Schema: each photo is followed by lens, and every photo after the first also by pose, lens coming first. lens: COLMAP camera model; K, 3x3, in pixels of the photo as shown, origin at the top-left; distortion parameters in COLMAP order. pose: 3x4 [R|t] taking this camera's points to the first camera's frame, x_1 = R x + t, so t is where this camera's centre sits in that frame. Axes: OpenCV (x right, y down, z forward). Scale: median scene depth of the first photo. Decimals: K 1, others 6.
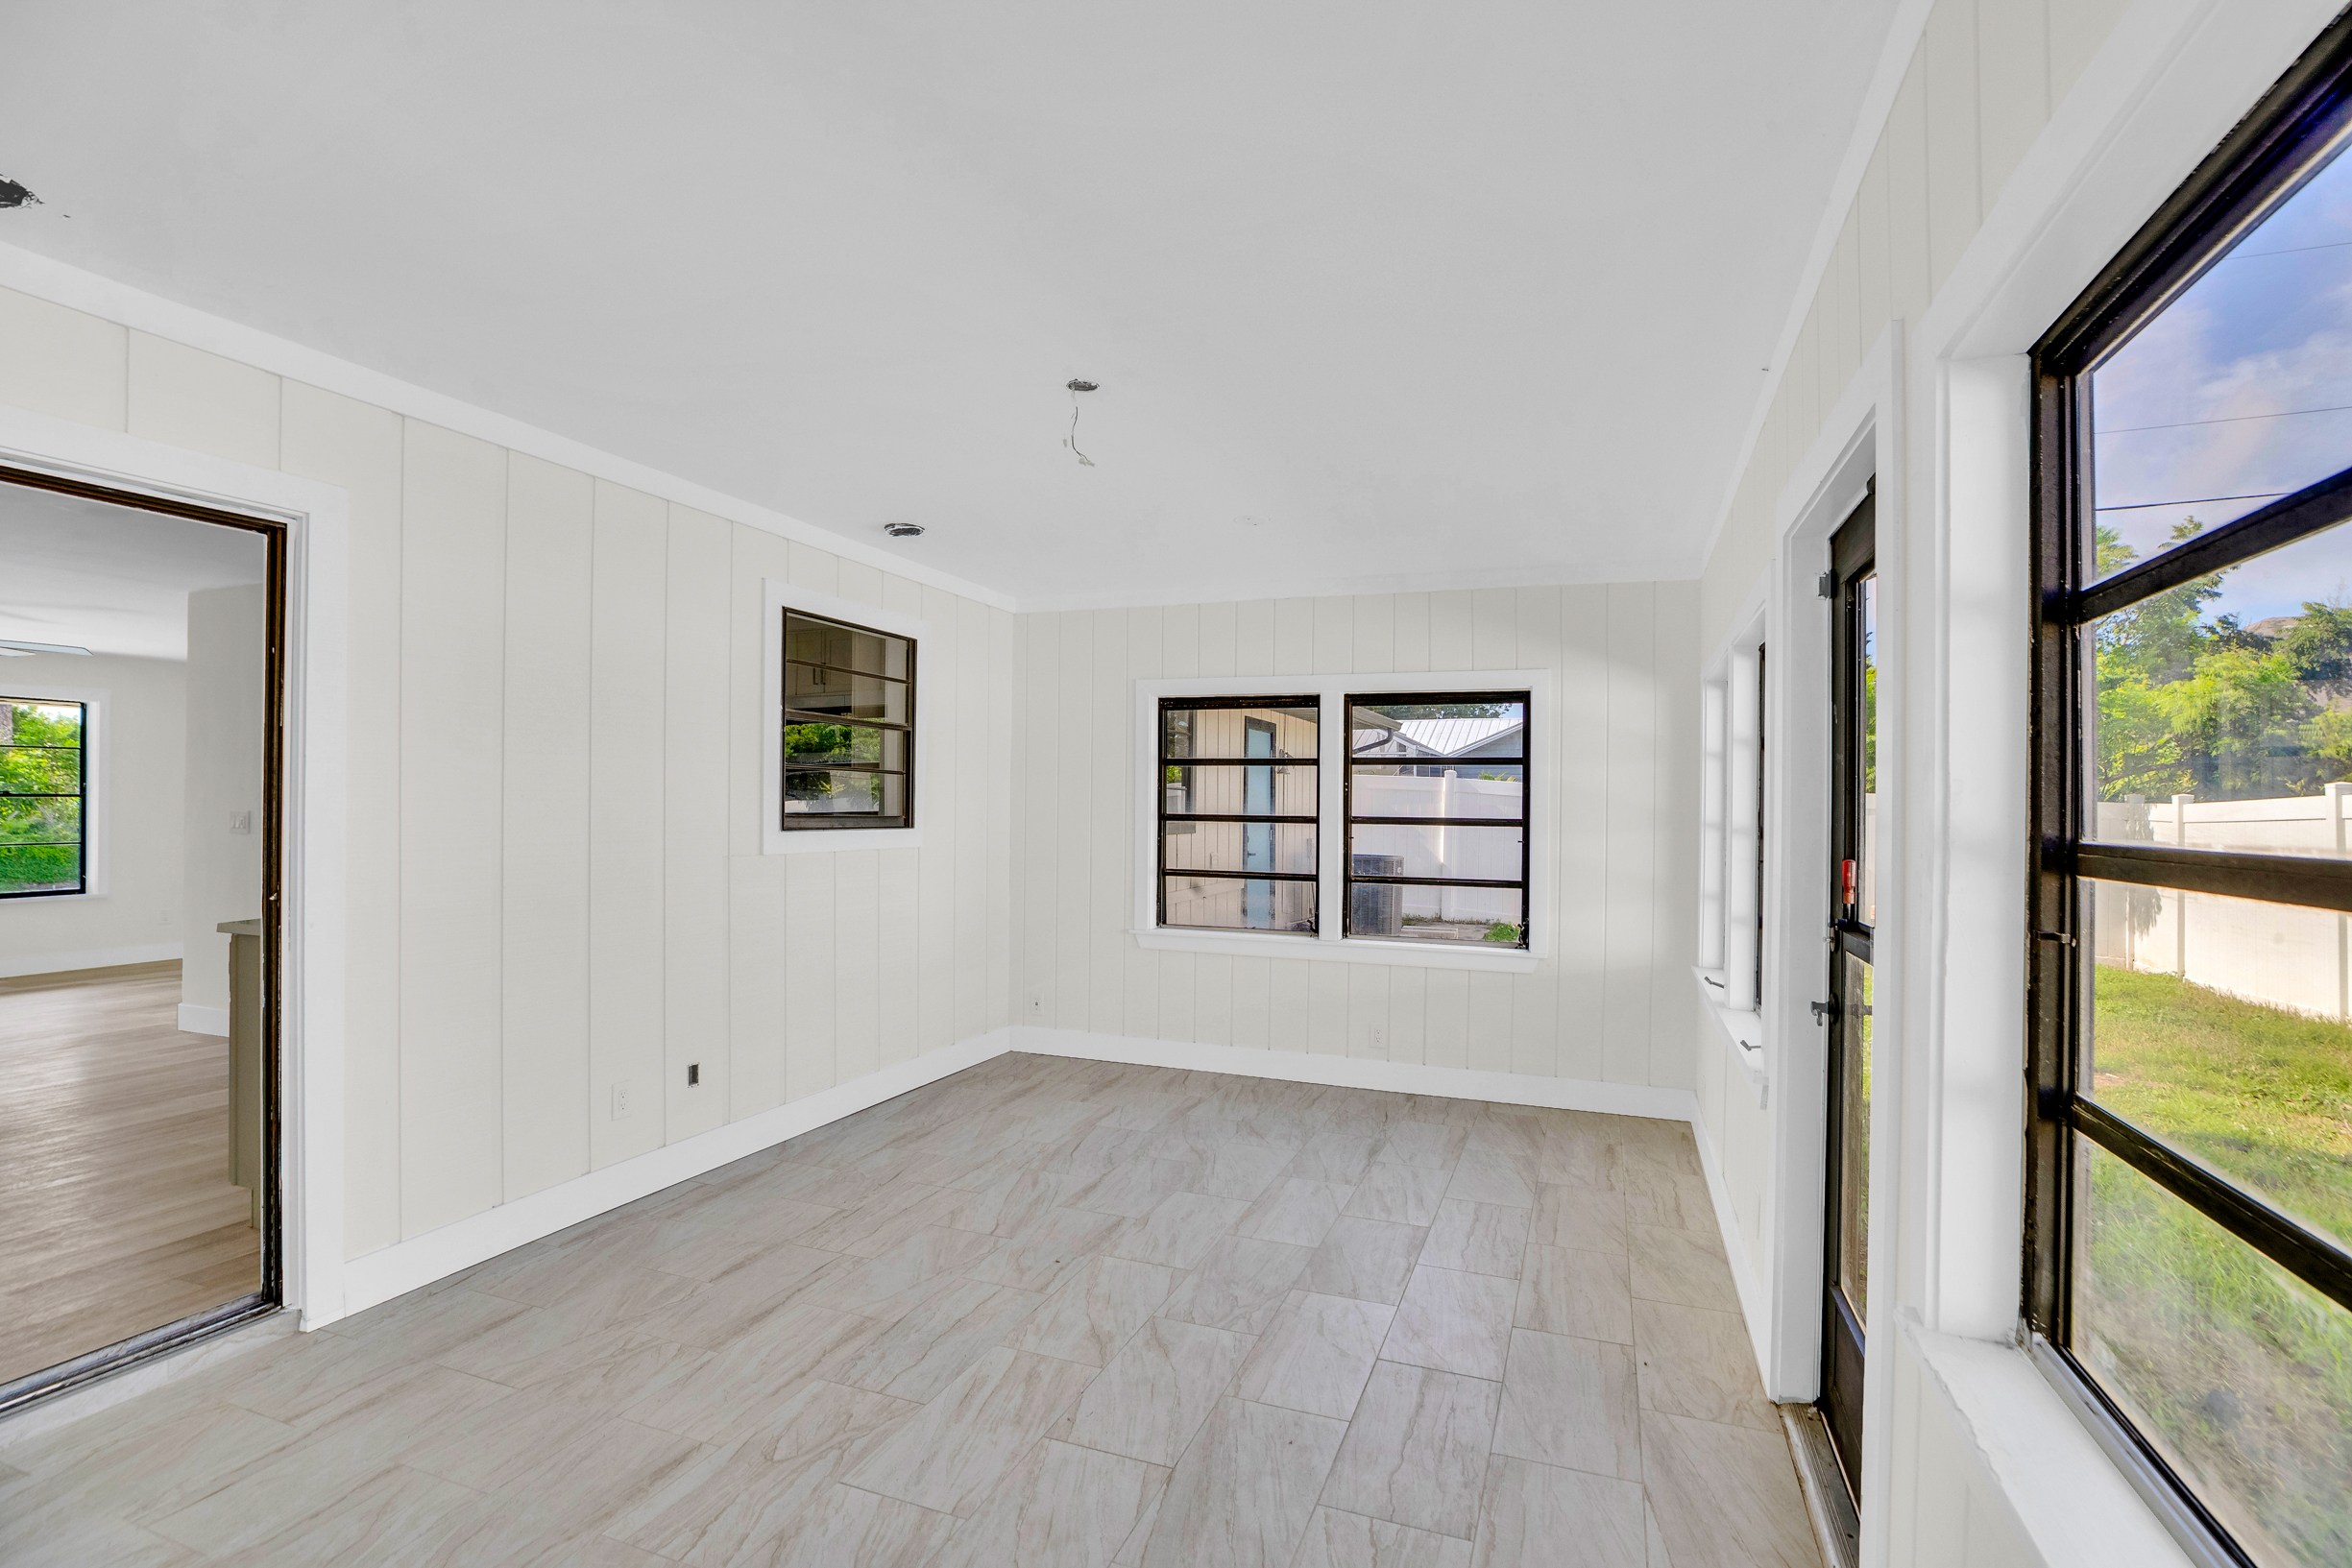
lens RADIAL K [[1081.5, 0, 1194.2], [0, 1081.5, 797.2], [0, 0, 1]] dist [-0.042506, 0.012443]
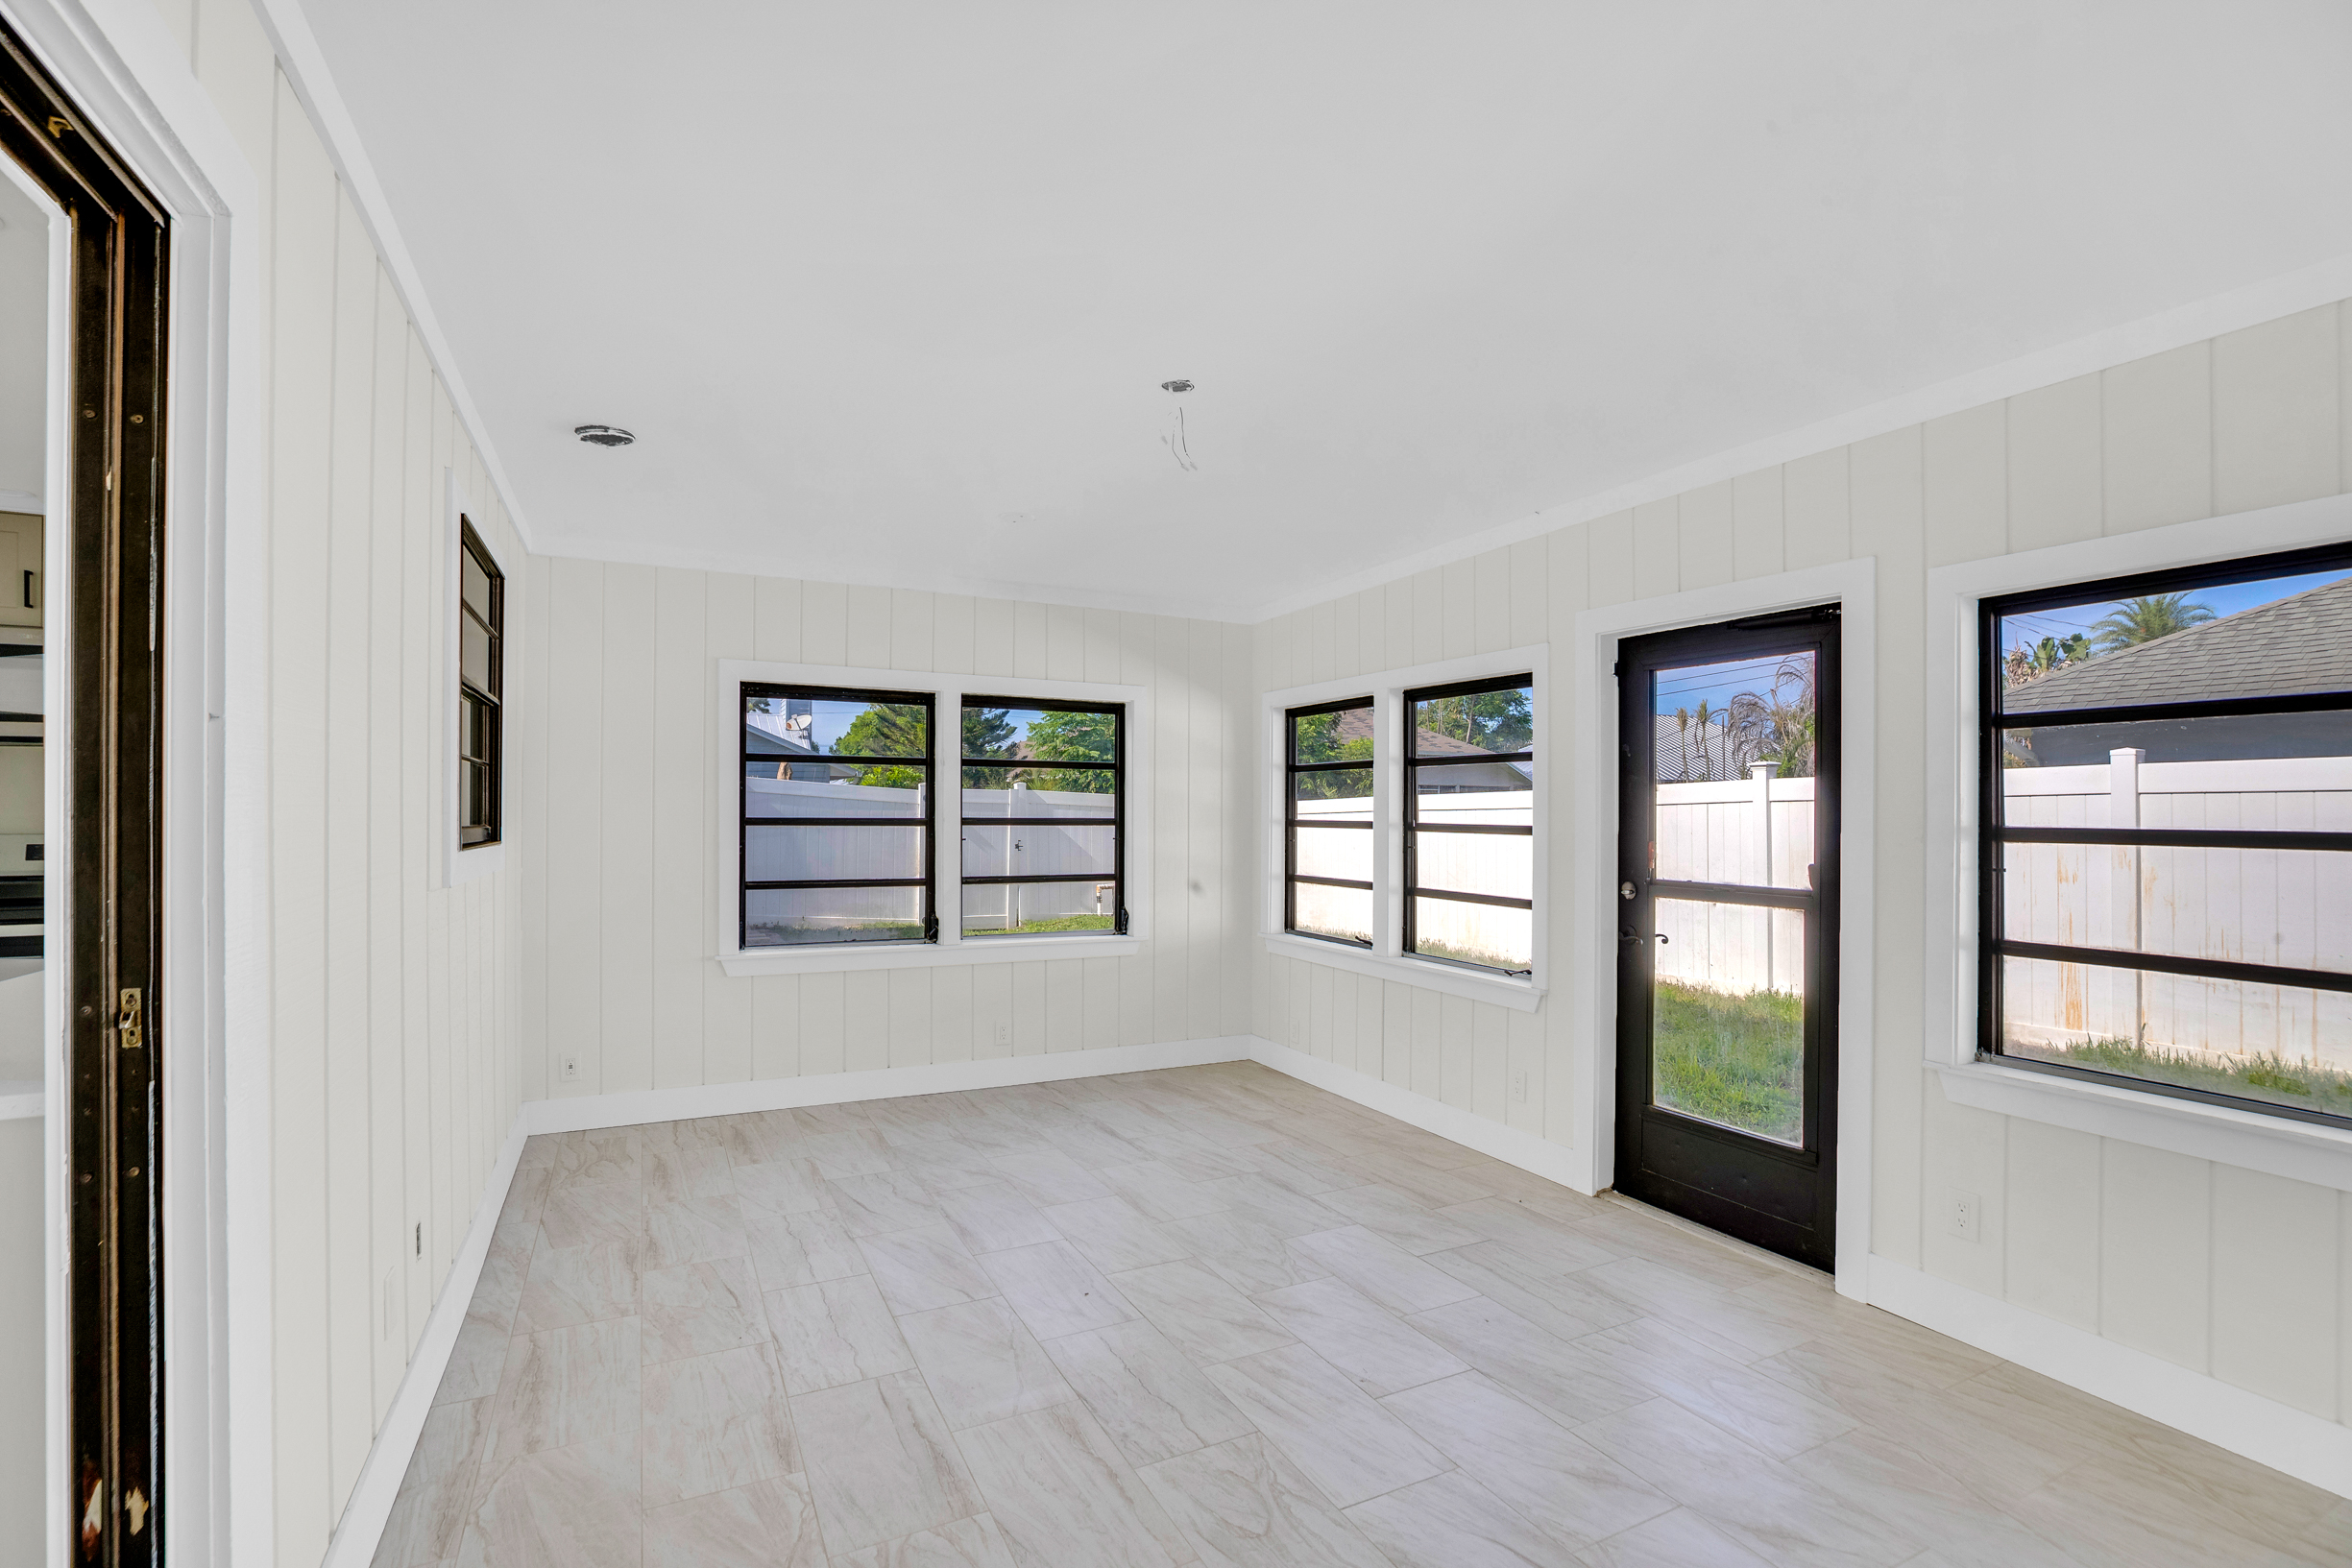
lens RADIAL K [[1081.5, 0, 1199.2], [0, 1081.5, 800.4], [0, 0, 1]] dist [-0.042506, 0.012443]
pose [[0.668960, 0.000746, 0.743298, -0.626234], [-0.004157, 0.999988, 0.002737, -0.003110], [-0.743287, -0.004921, 0.668955, 0.245245]]
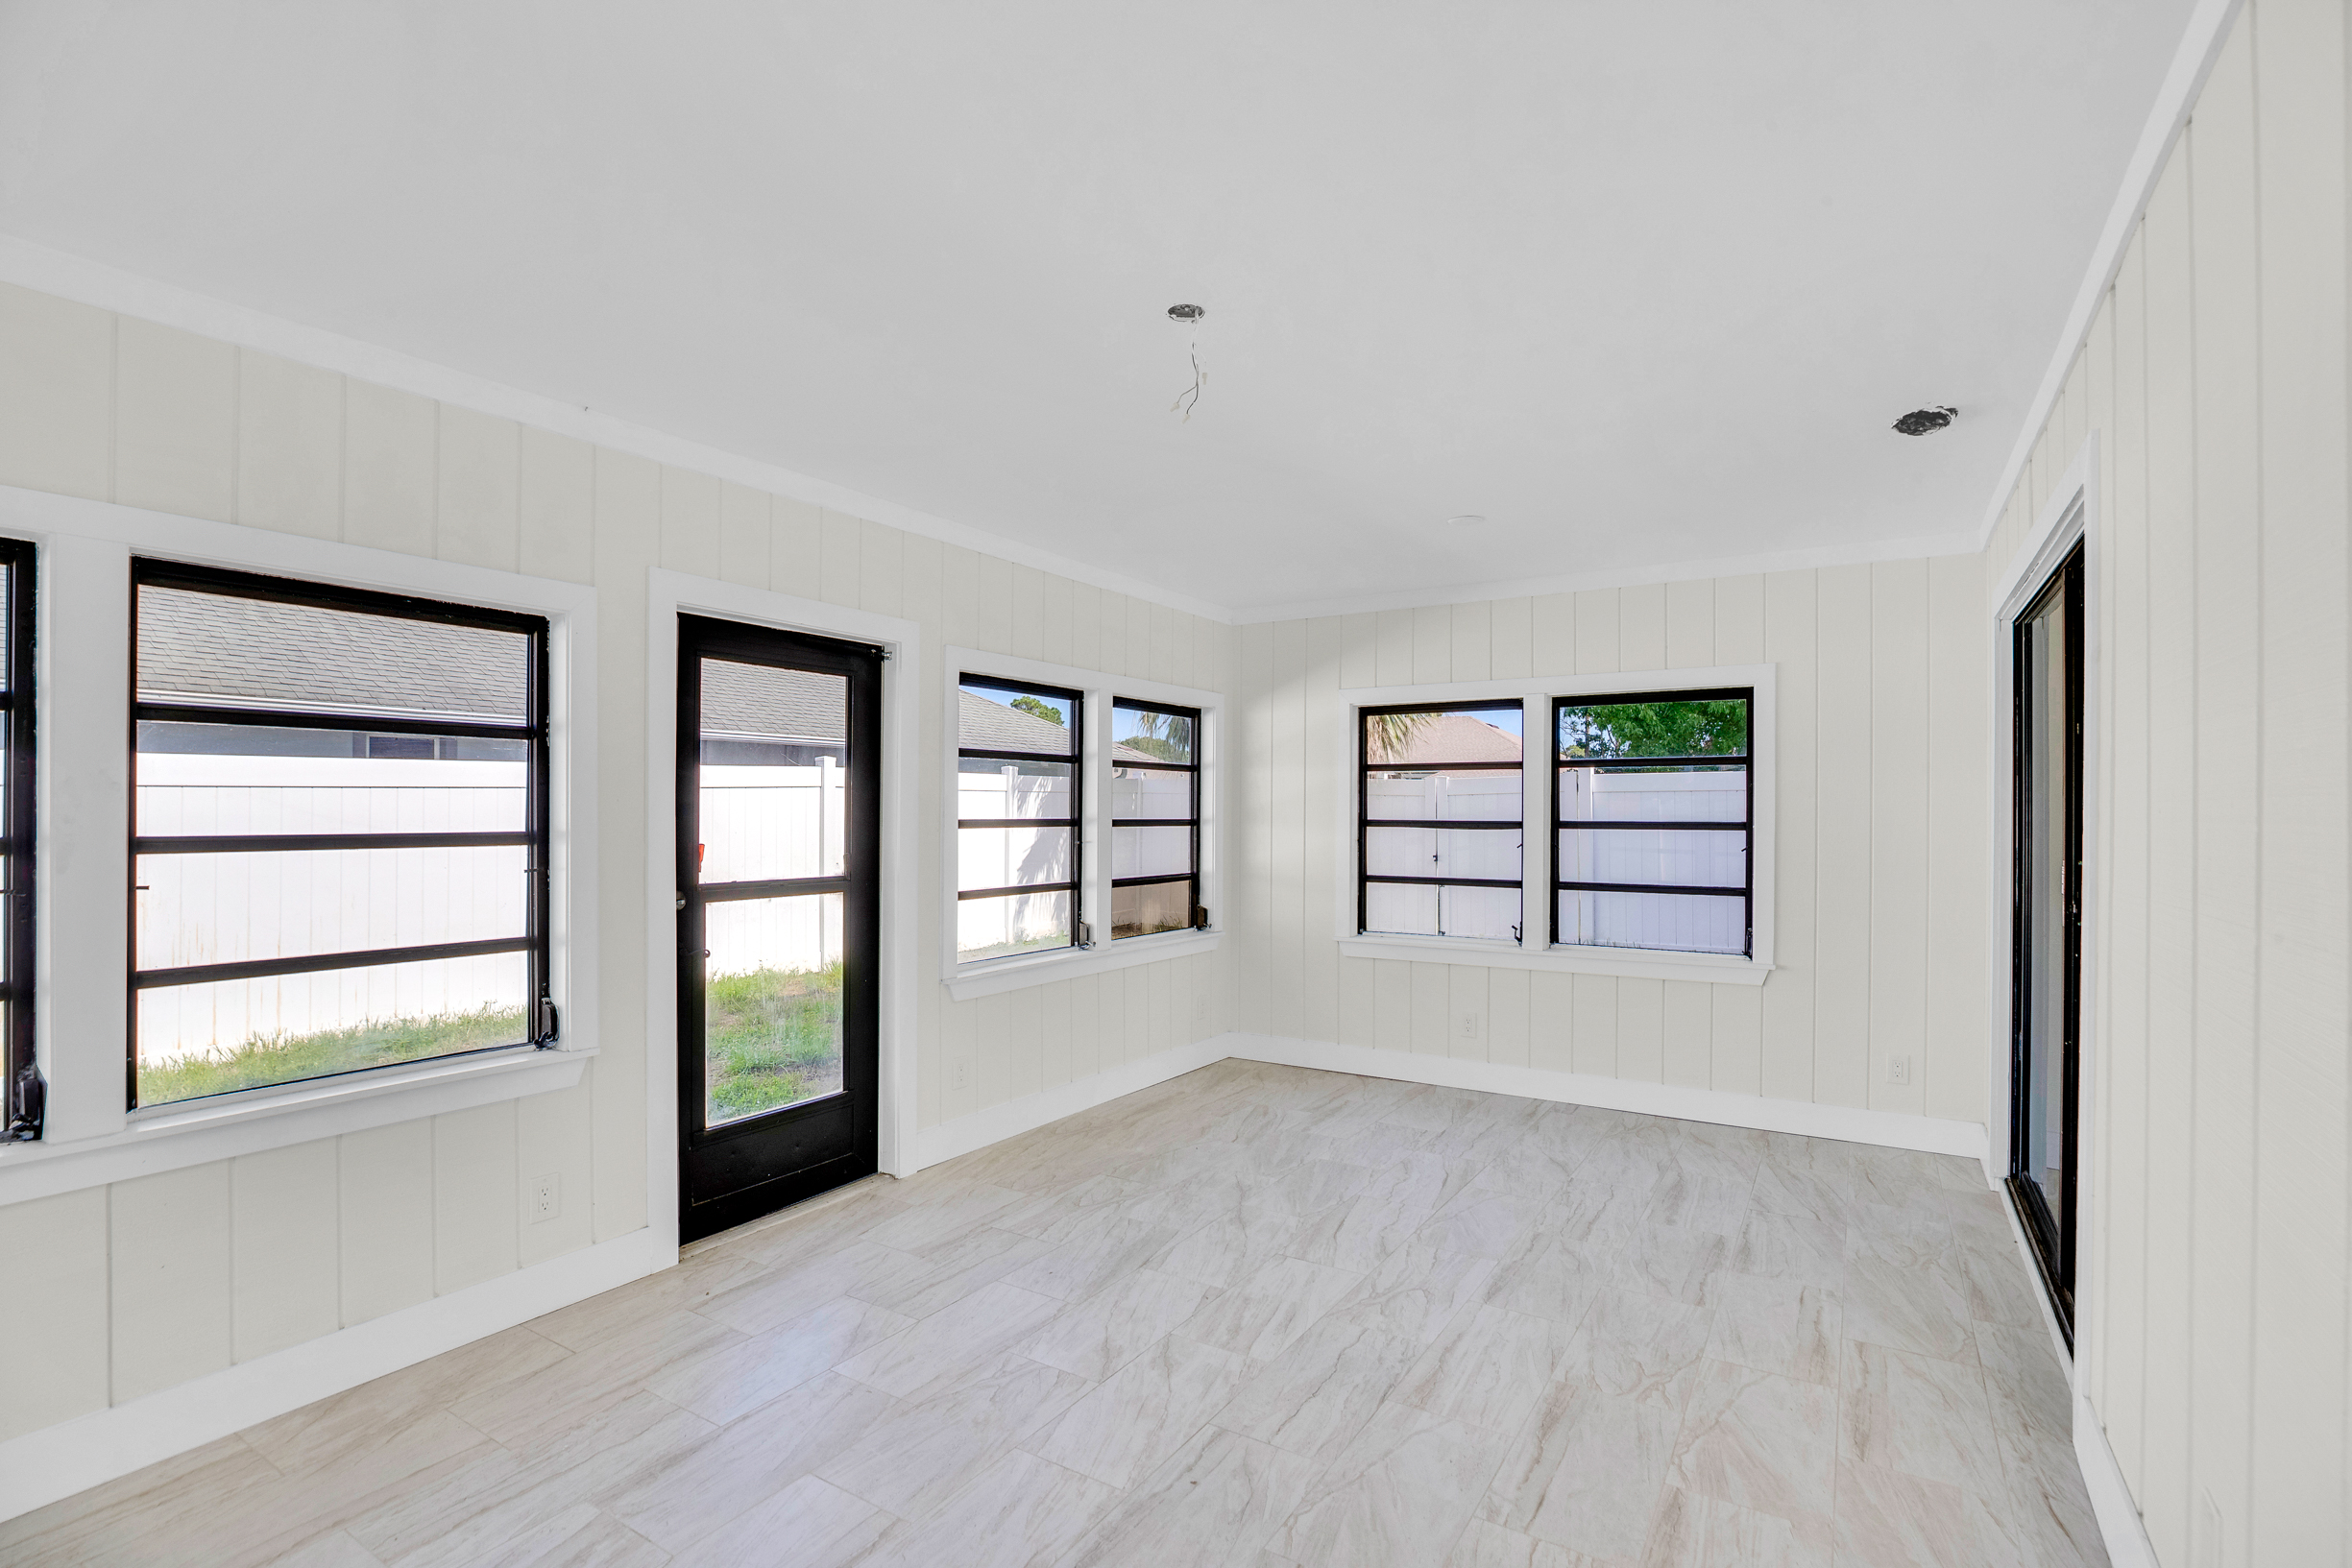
lens RADIAL K [[1083.7, 0, 1195.9], [0, 1083.7, 795.8], [0, 0, 1]] dist [-0.035722, 0.007841]
pose [[-0.980780, -0.009037, 0.194906, -0.211962], [-0.012339, 0.999800, -0.015732, 0.004002], [-0.194725, -0.017835, -0.980696, 1.378557]]
